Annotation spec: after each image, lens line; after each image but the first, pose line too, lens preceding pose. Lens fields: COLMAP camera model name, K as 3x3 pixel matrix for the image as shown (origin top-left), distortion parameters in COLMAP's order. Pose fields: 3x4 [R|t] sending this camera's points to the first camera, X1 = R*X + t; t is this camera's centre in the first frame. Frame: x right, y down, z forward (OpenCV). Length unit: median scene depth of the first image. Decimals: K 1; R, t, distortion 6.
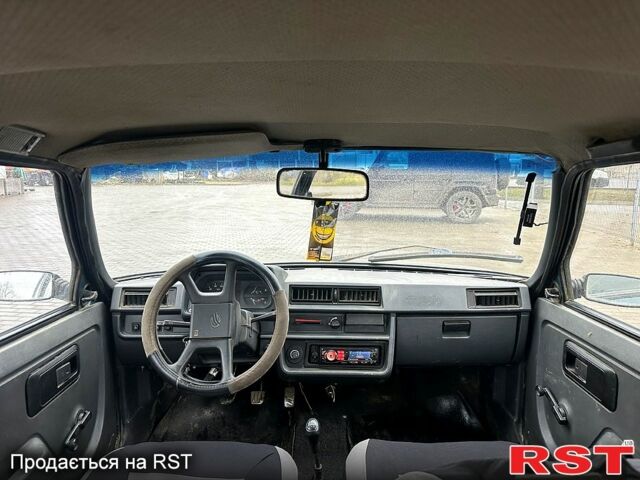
lens RADIAL K [[457.6, 0, 320.0], [0, 457.6, 240.0], [0, 0, 1]] dist [0.009183, 0.001934]
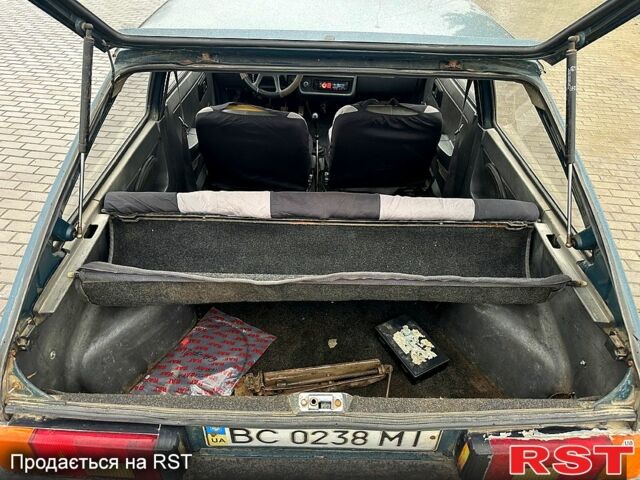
lens RADIAL K [[457.6, 0, 320.0], [0, 457.6, 240.0], [0, 0, 1]] dist [0.009183, 0.001934]
pose [[0.999208, 0.018622, 0.035176, -0.052311], [-0.033138, 0.878763, 0.476107, -0.105214], [-0.022045, -0.476896, 0.878683, -1.079663]]
